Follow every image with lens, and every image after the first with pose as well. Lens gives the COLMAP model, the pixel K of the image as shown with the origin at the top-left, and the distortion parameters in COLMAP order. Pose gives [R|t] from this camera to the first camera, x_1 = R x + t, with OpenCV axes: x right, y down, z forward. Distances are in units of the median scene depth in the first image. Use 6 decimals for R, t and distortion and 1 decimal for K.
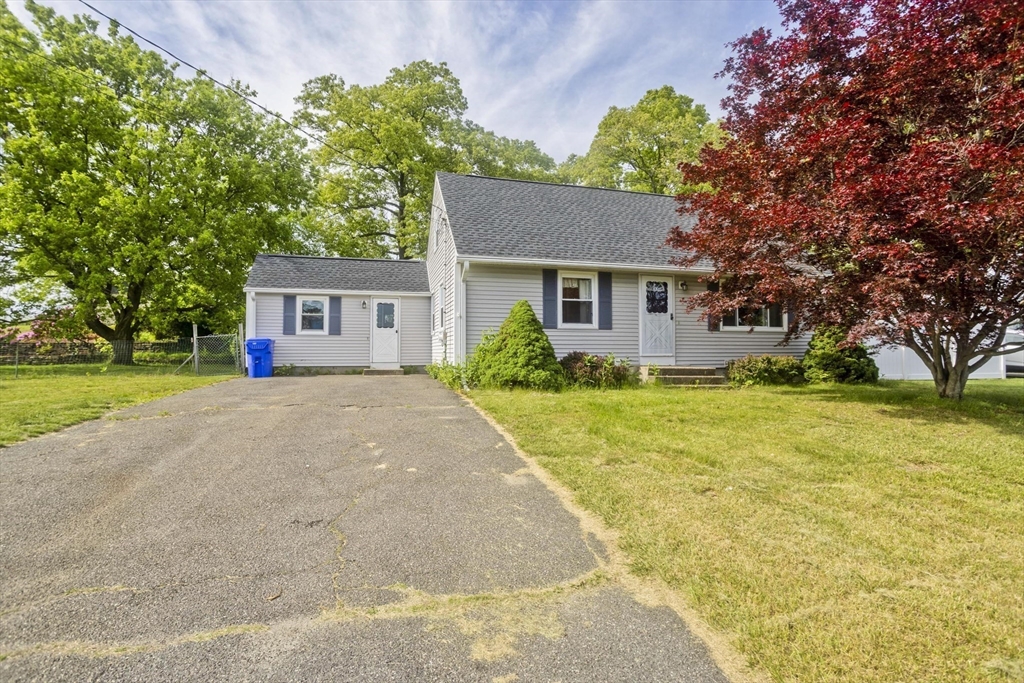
lens RADIAL K [[493.1, 0, 511.0], [0, 493.1, 340.3], [0, 0, 1]] dist [-0.041554, 0.022148]
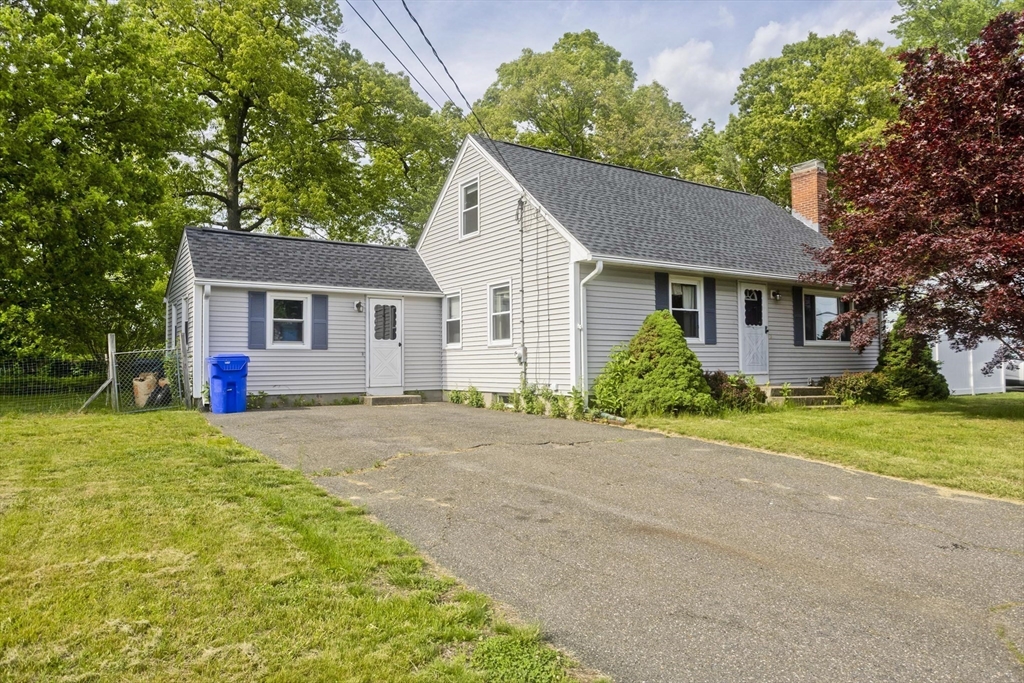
lens RADIAL K [[685.0, 0, 512.8], [0, 685.0, 340.6], [0, 0, 1]] dist [-0.005662, 0.005083]
pose [[0.947201, 0.004210, 0.320612, -0.445631], [0.000459, 0.999895, -0.014485, -0.009544], [-0.320640, 0.013868, 0.947100, -0.021115]]
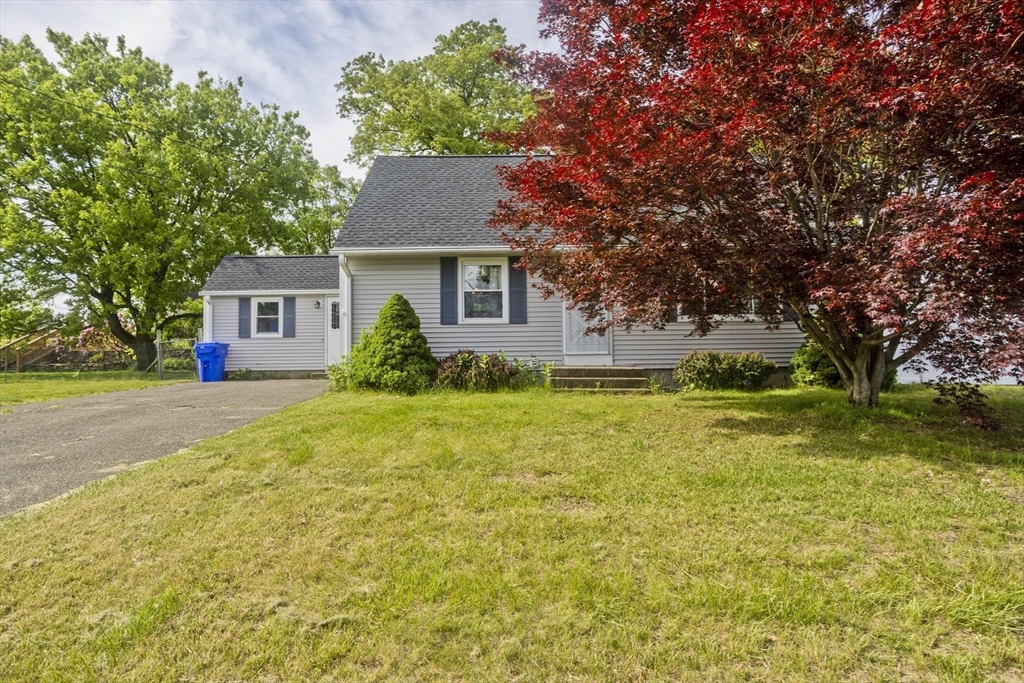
lens RADIAL K [[588.2, 0, 503.4], [0, 588.2, 339.9], [0, 0, 1]] dist [-0.000942, 0.001427]
pose [[0.963823, -0.019699, -0.265816, 0.374468], [0.018199, 0.999802, -0.008105, 0.011888], [0.265922, 0.002974, 0.963990, 0.009633]]
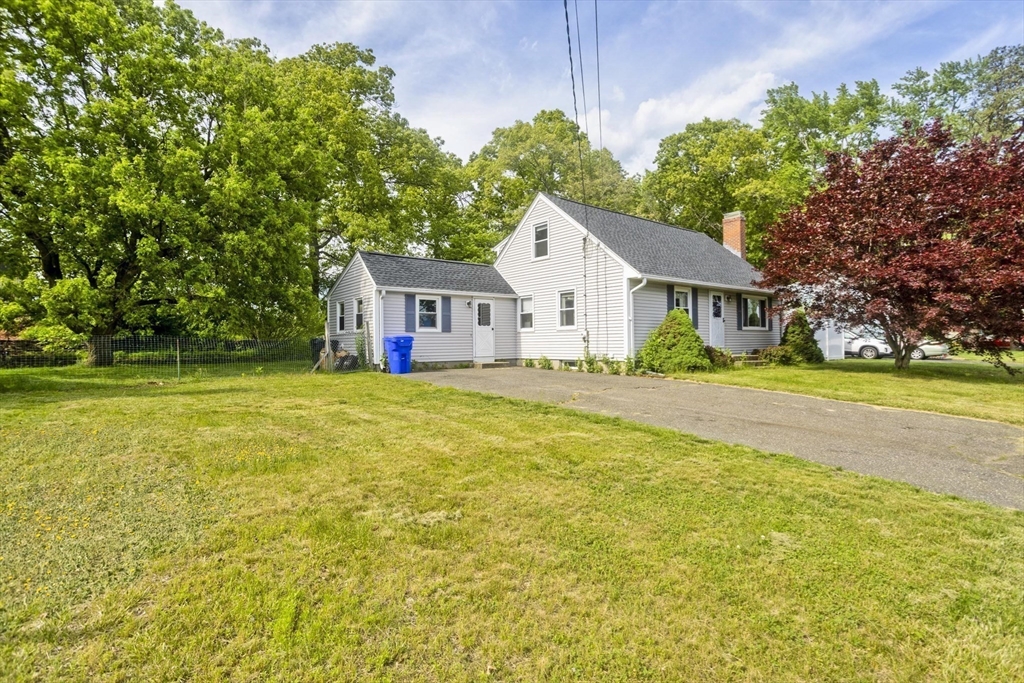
lens RADIAL K [[502.1, 0, 515.6], [0, 502.1, 336.4], [0, 0, 1]] dist [-0.027429, -0.000344]
pose [[0.913540, -0.003622, 0.406733, -0.723198], [0.000416, 0.999968, 0.007971, -0.011129], [-0.406749, -0.007113, 0.913512, -0.071587]]
